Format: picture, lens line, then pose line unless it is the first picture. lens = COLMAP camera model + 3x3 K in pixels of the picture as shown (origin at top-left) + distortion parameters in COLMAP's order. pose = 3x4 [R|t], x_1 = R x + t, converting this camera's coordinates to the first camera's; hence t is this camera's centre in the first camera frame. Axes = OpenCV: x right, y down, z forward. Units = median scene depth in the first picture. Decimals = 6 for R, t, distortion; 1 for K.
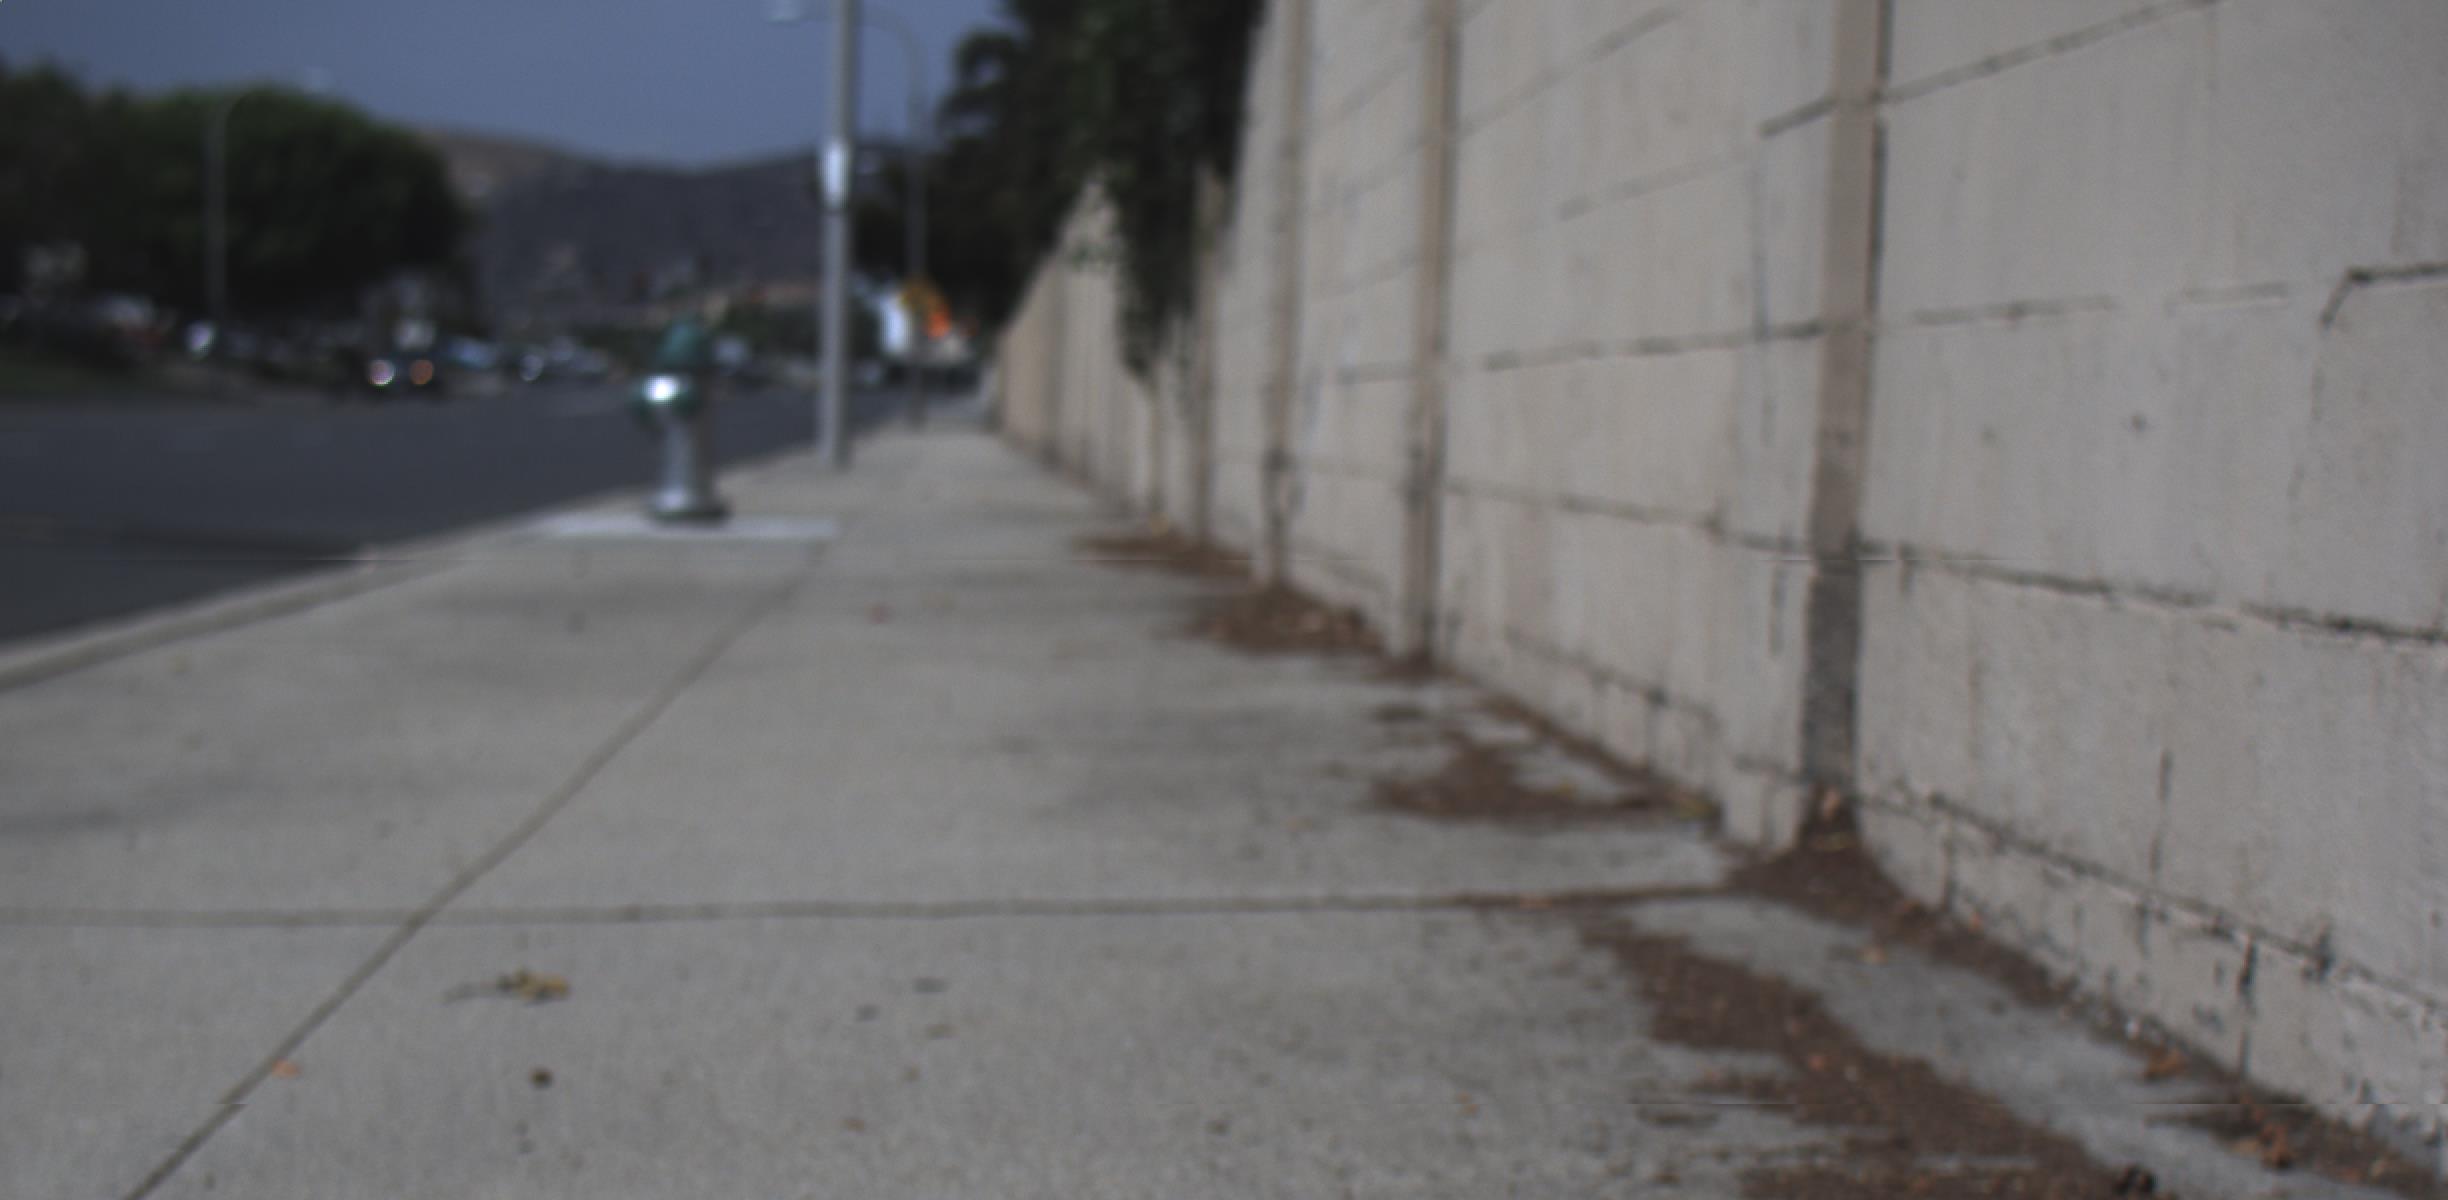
lens RADIAL K [[4329.1, 0, 1222.0], [0, 4329.1, 622.6], [0, 0, 1]] dist [-0.040150, 0.000000]
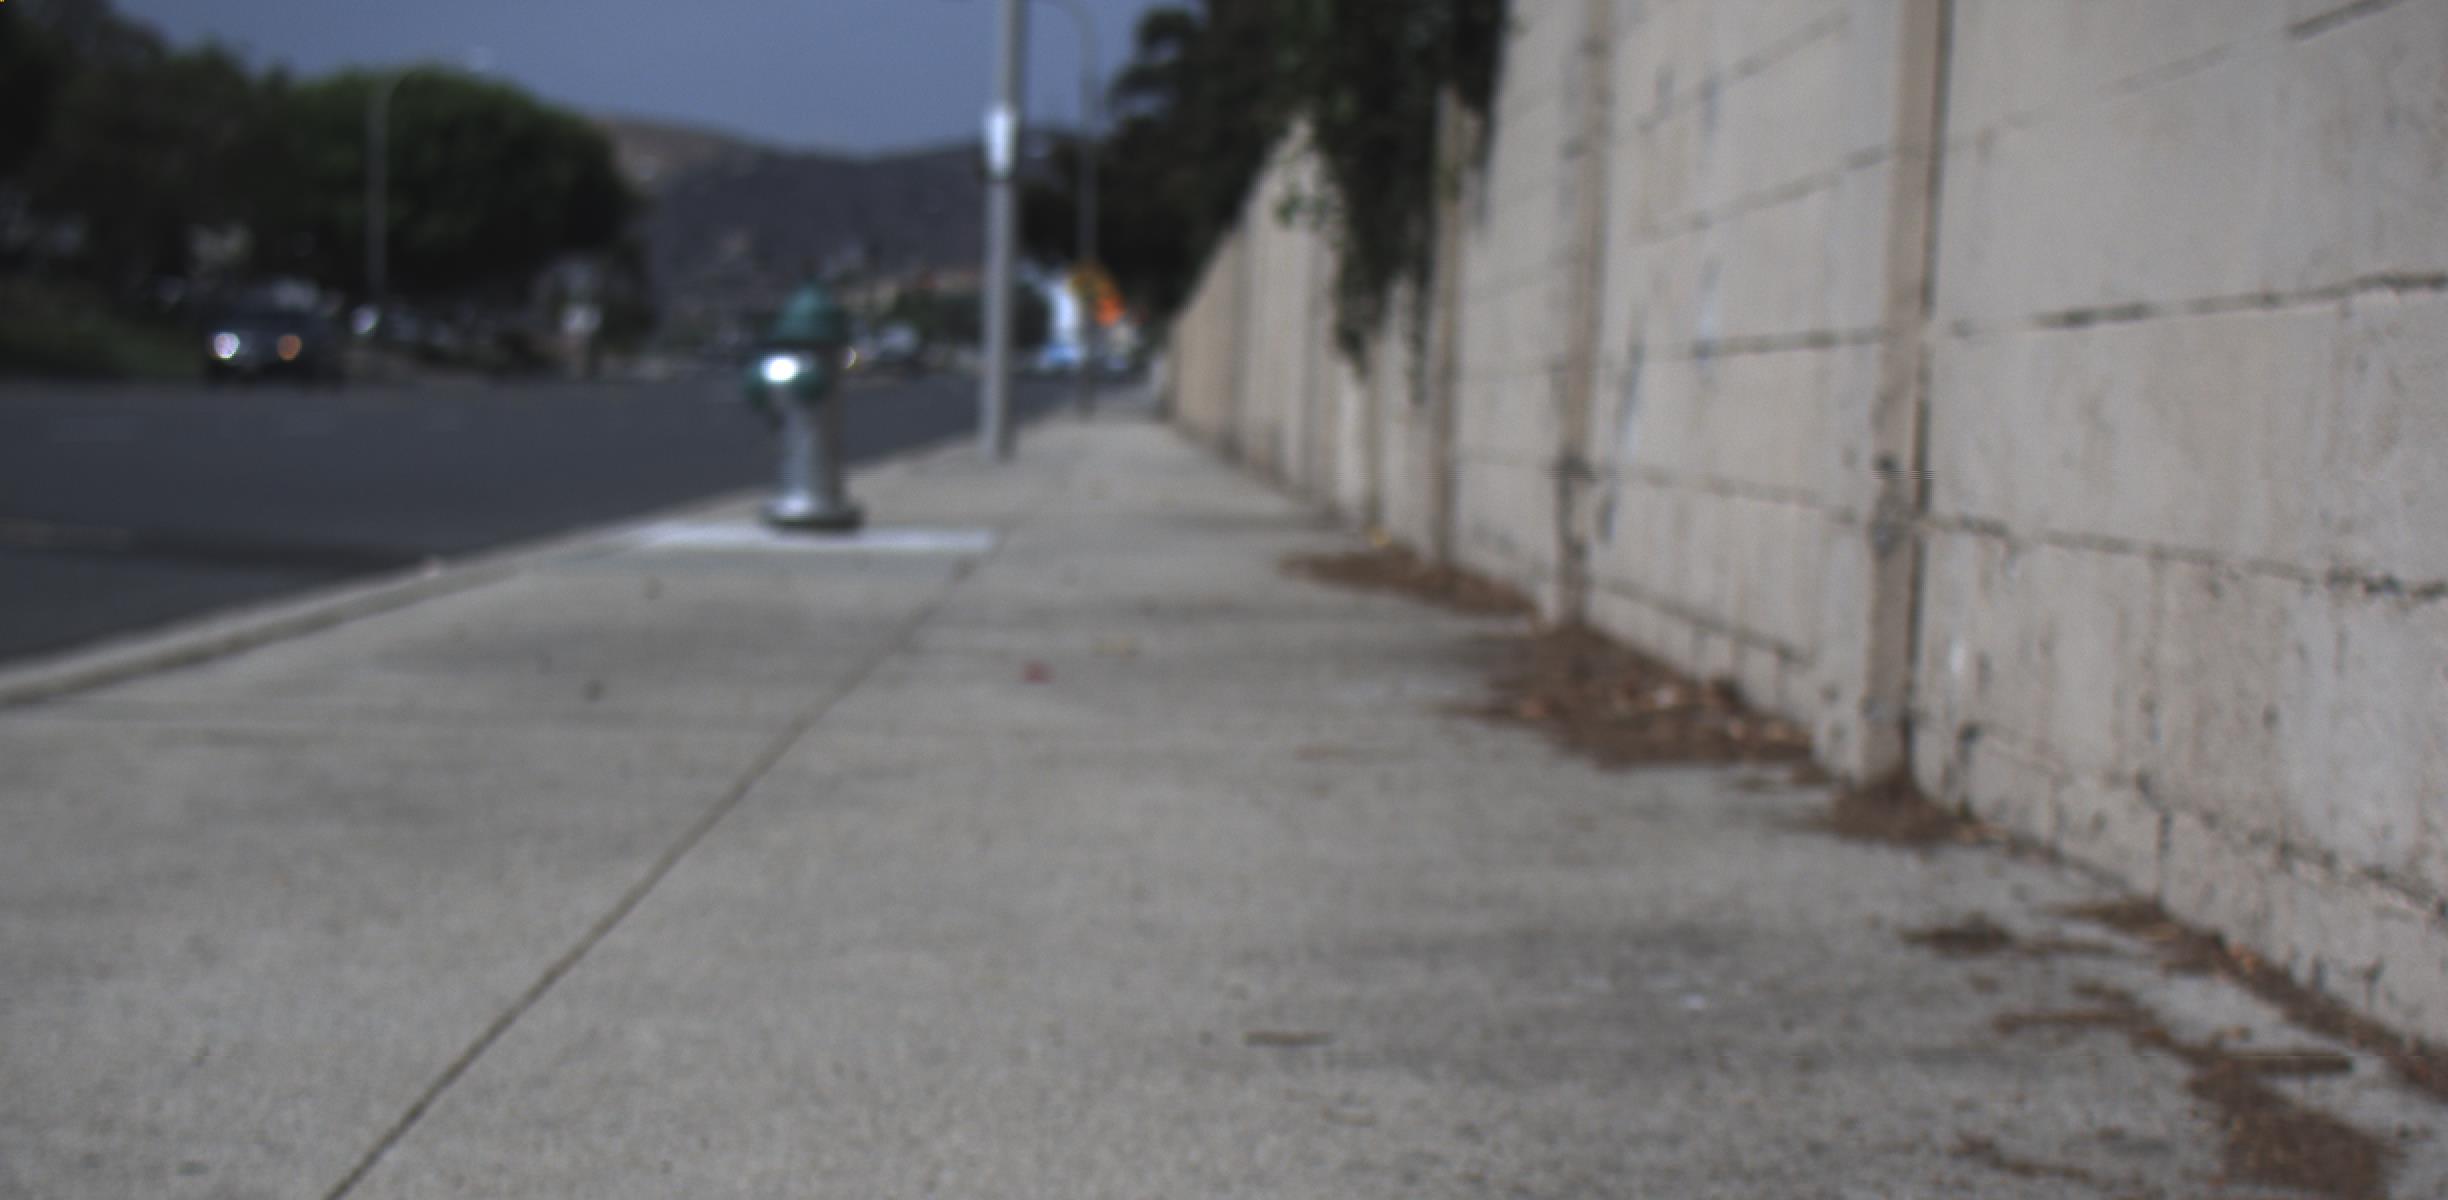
lens RADIAL K [[4329.1, 0, 1224.5], [0, 4329.1, 591.7], [0, 0, 1]] dist [-0.040150, 0.000000]
pose [[0.999246, 0.008153, -0.037957, -0.010878], [-0.008339, 0.999954, -0.004745, -0.006746], [0.037917, 0.005058, 0.999268, 0.148132]]
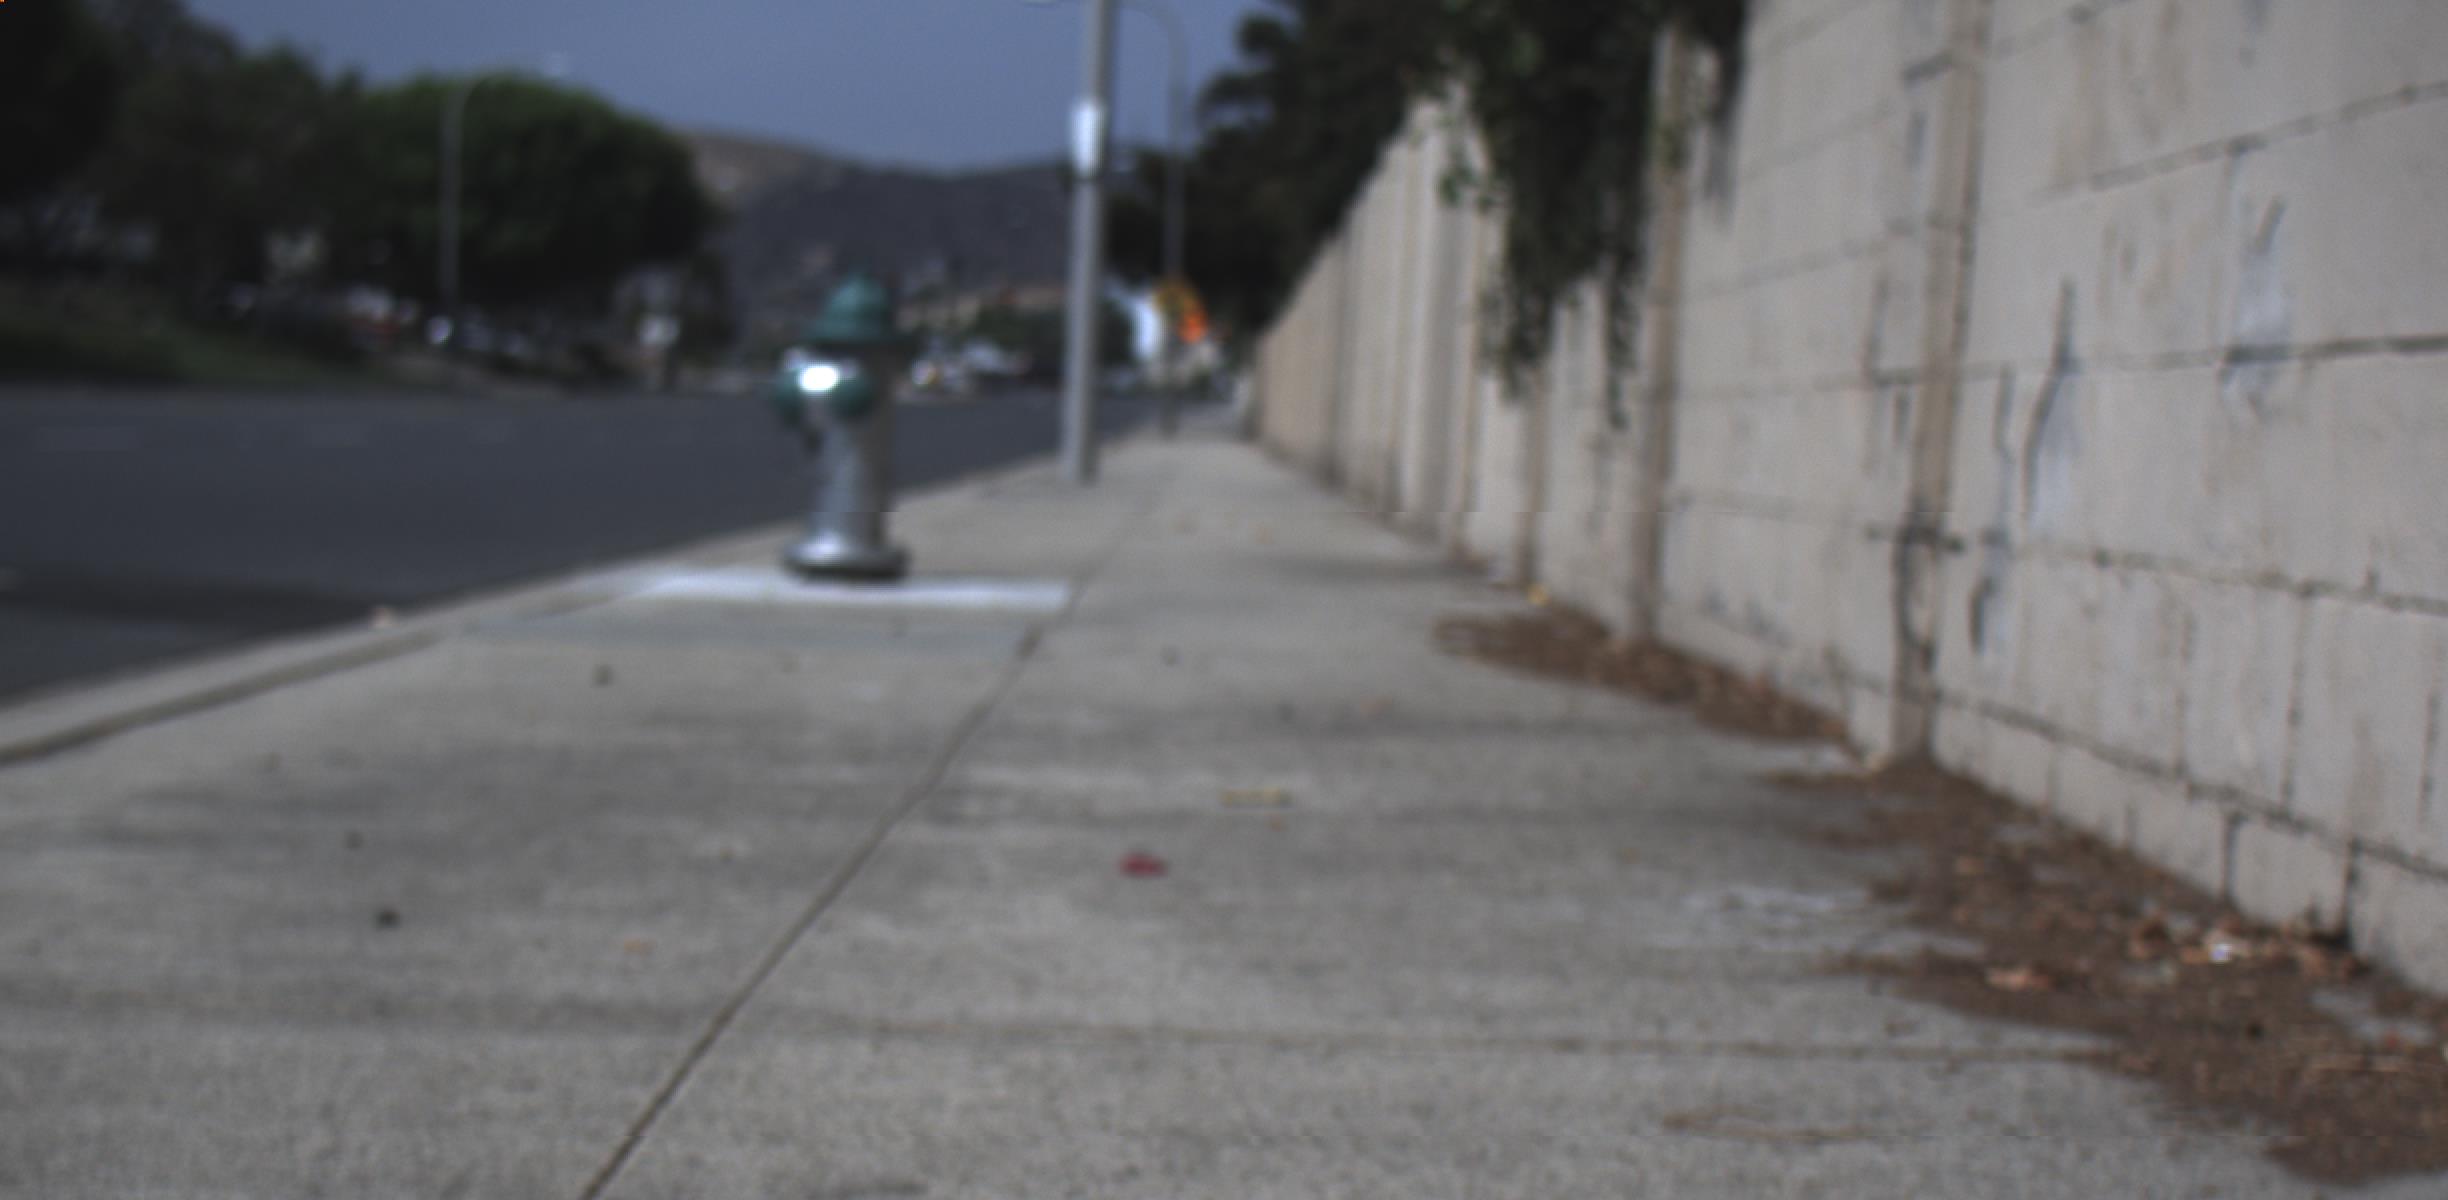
lens RADIAL K [[4329.1, 0, 1222.2], [0, 4329.1, 585.0], [0, 0, 1]] dist [-0.040150, 0.000000]
pose [[0.998187, 0.020302, -0.056662, -0.023489], [-0.020934, 0.999725, -0.010580, -0.013793], [0.056432, 0.011746, 0.998337, 0.284807]]
